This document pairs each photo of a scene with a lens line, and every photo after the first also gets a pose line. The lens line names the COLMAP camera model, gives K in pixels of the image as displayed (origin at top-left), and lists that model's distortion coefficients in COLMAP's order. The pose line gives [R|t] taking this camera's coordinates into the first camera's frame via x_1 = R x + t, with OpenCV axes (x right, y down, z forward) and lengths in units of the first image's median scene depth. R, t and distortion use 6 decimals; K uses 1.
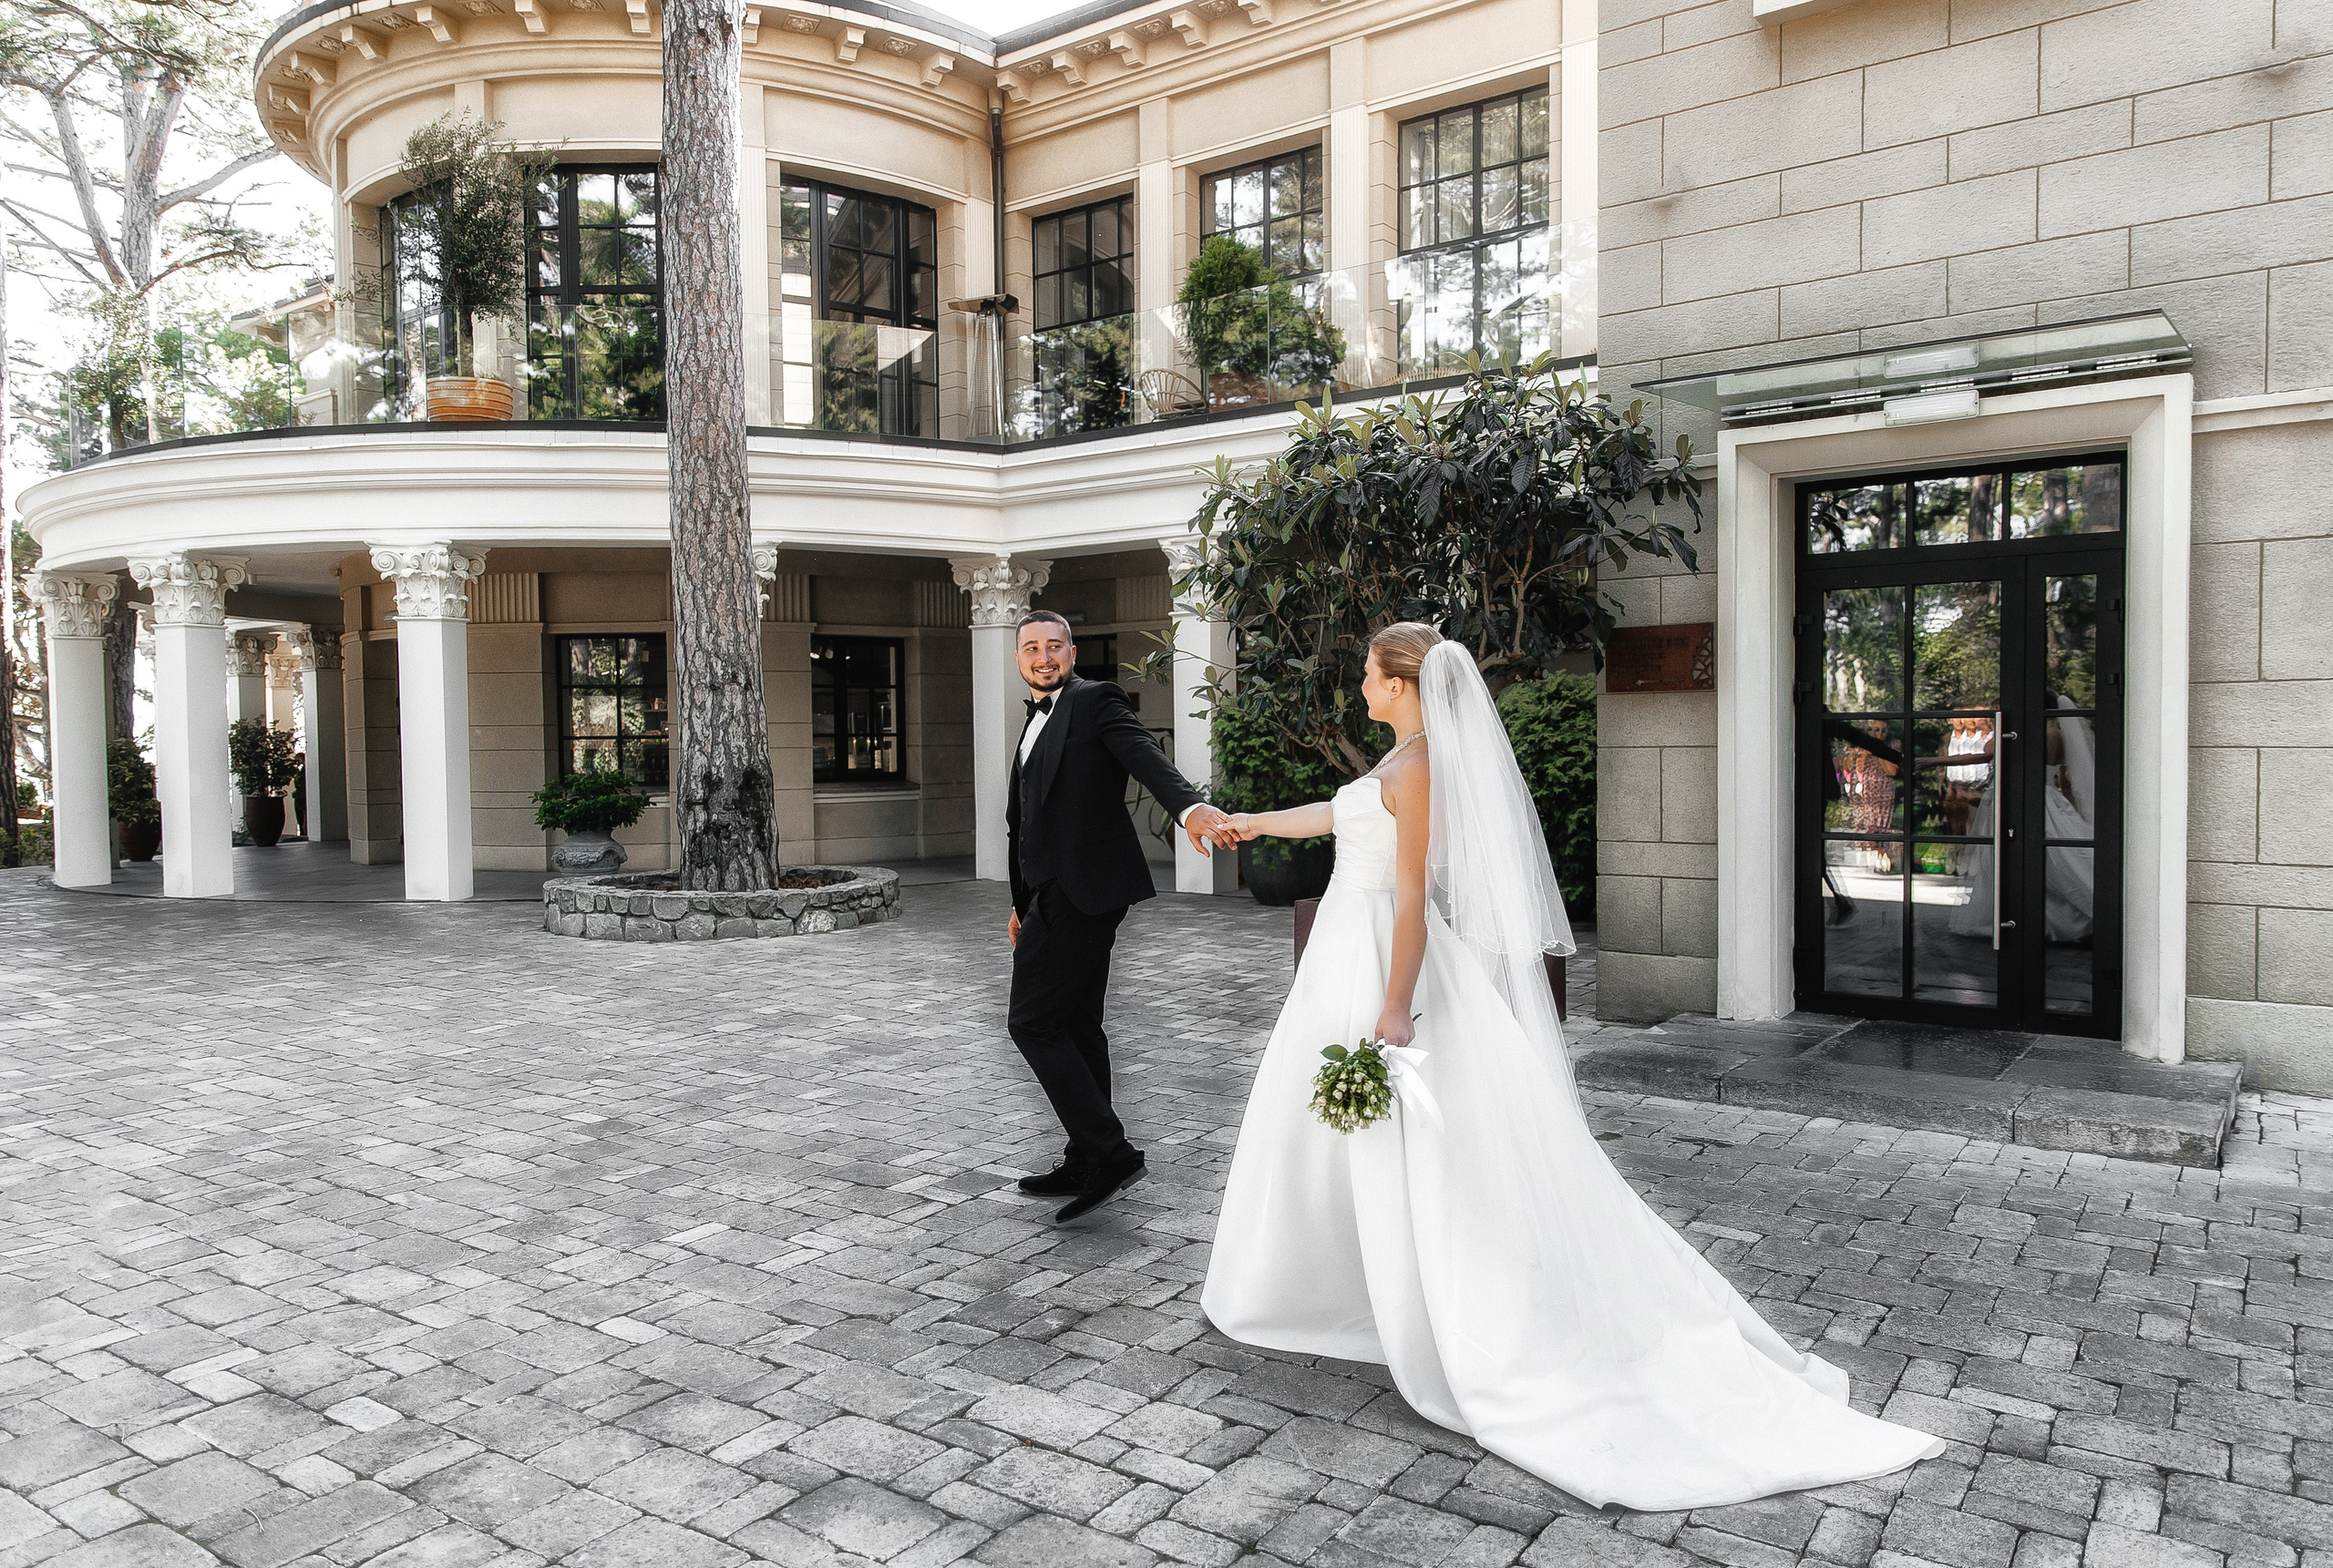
lens RADIAL K [[1548.9, 0, 1155.7], [0, 1548.9, 788.9], [0, 0, 1]] dist [0.002679, 0.002721]
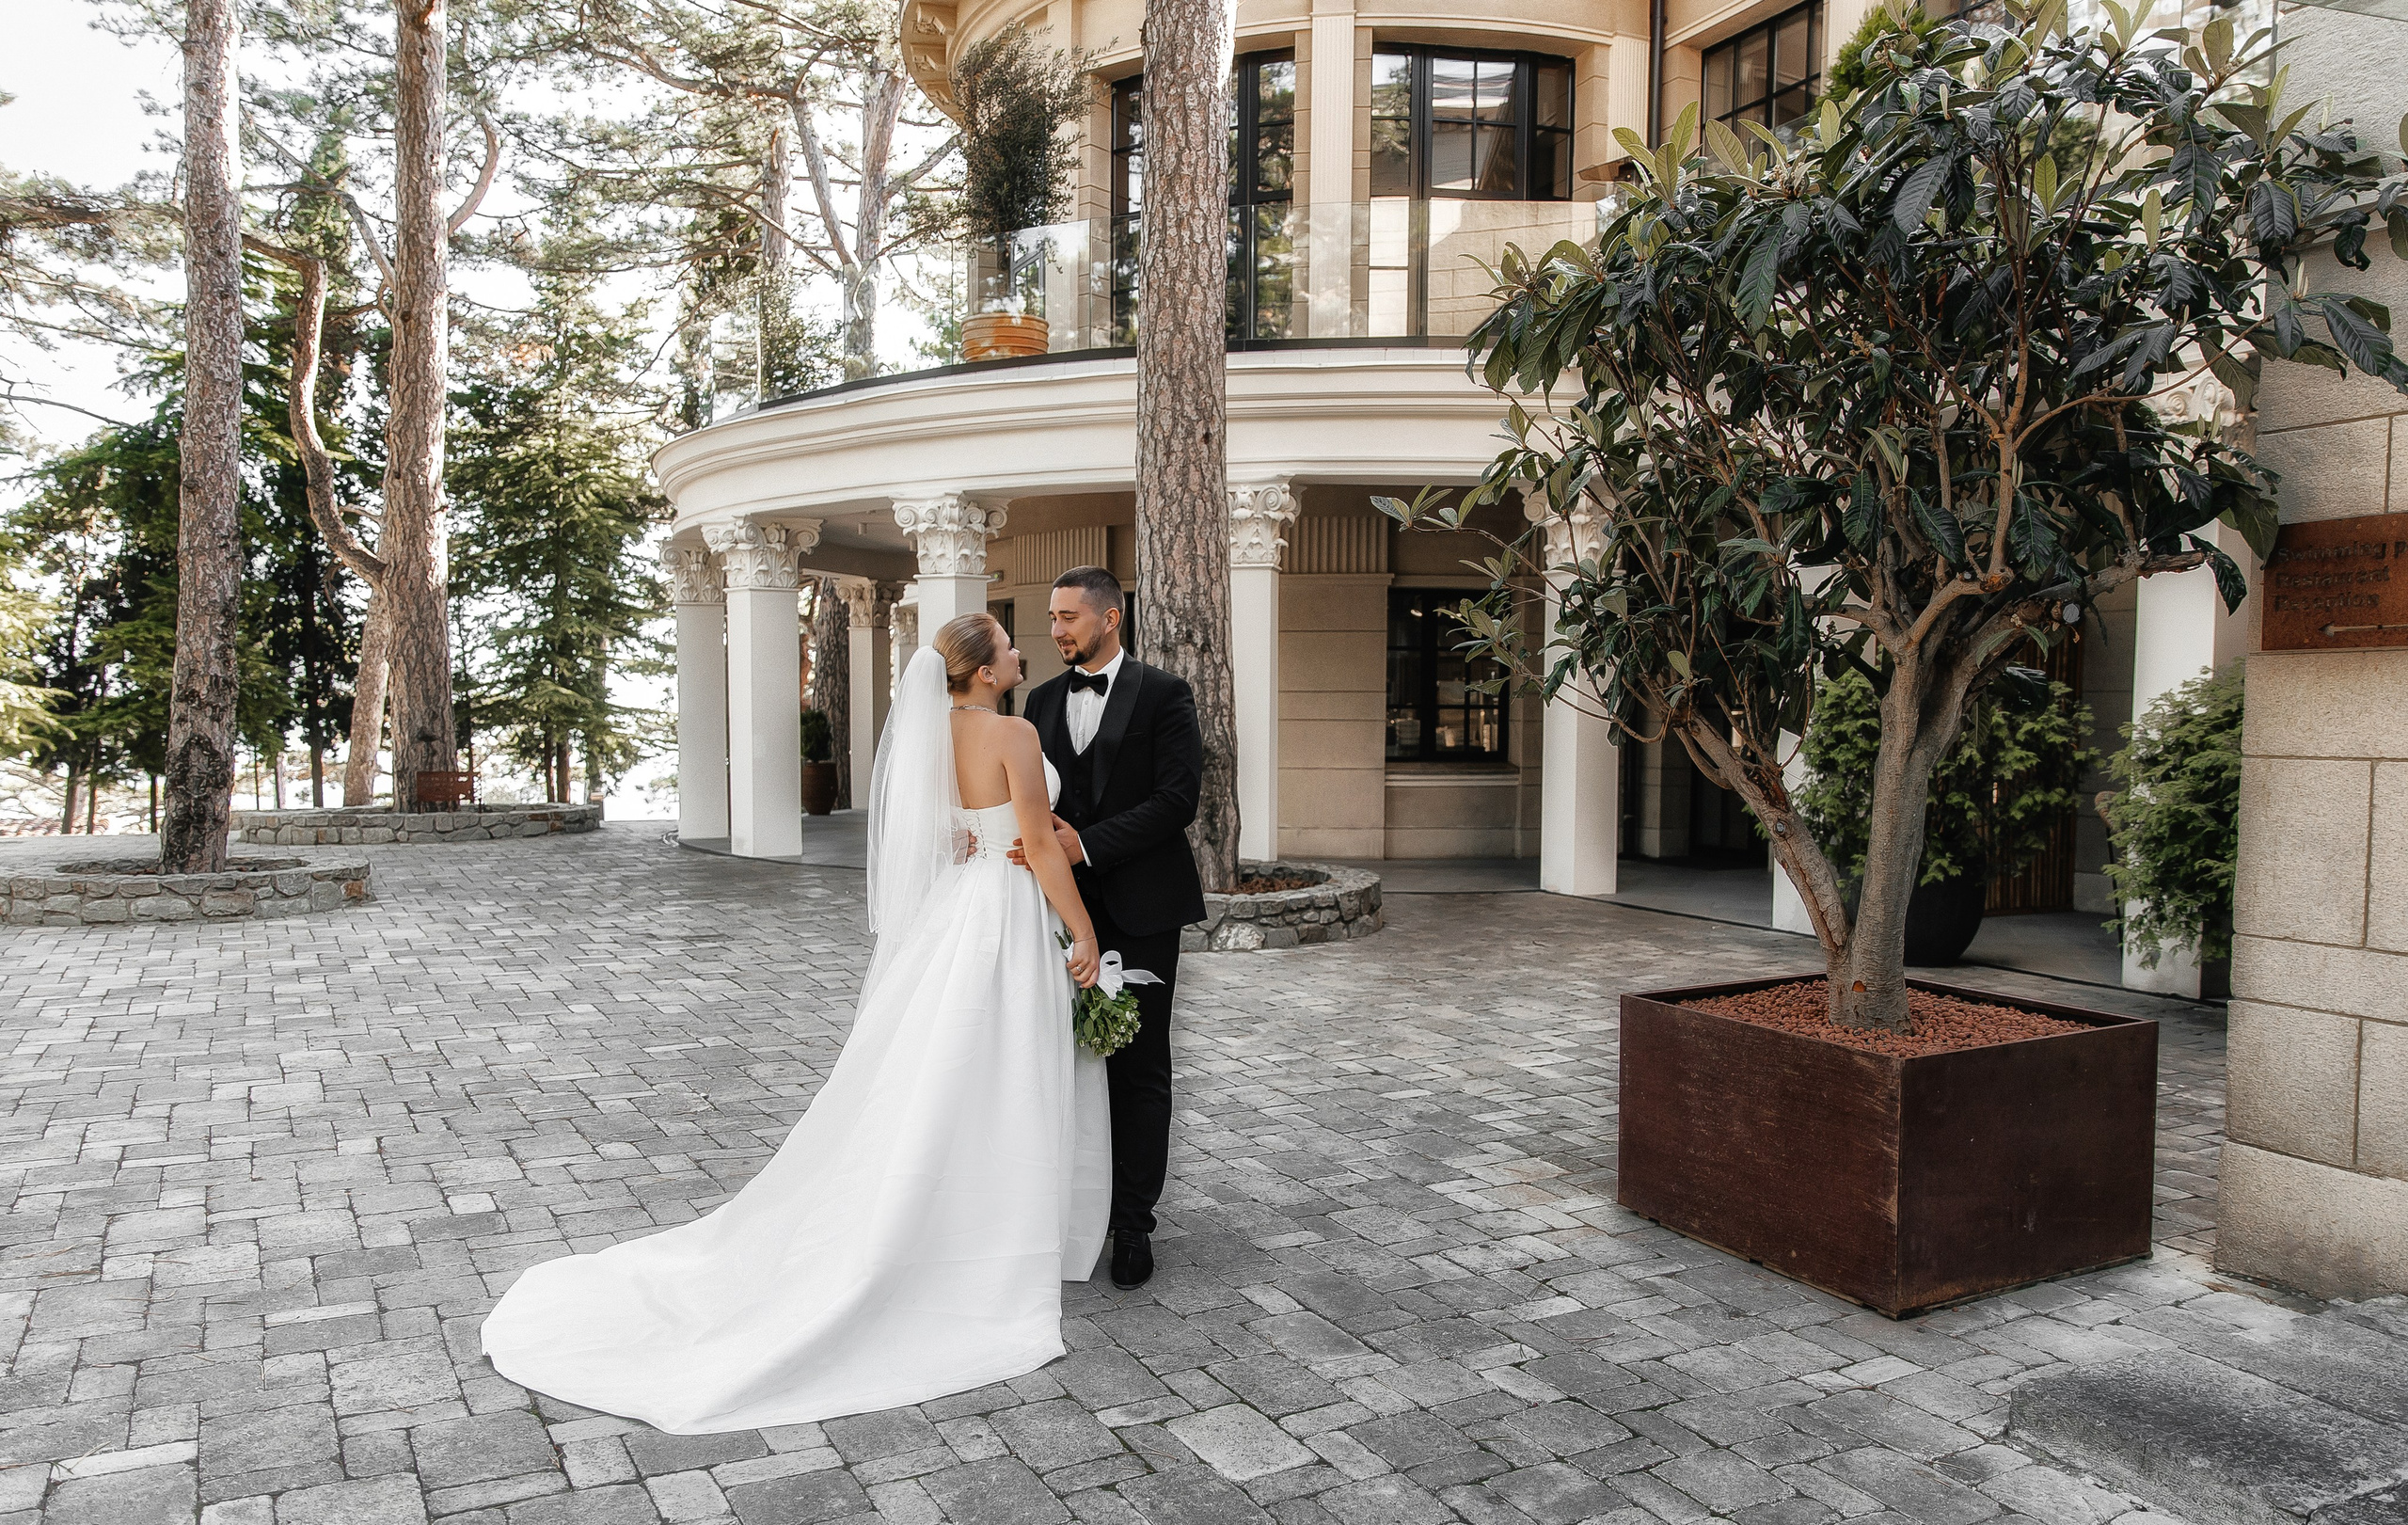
lens RADIAL K [[1622.5, 0, 1191.8], [0, 1622.5, 818.3], [0, 0, 1]] dist [-0.001408, -0.008100]
pose [[0.881662, 0.047578, -0.469477, 0.145591], [-0.030912, 0.998590, 0.043148, -0.011472], [0.470868, -0.023530, 0.881890, 0.220553]]
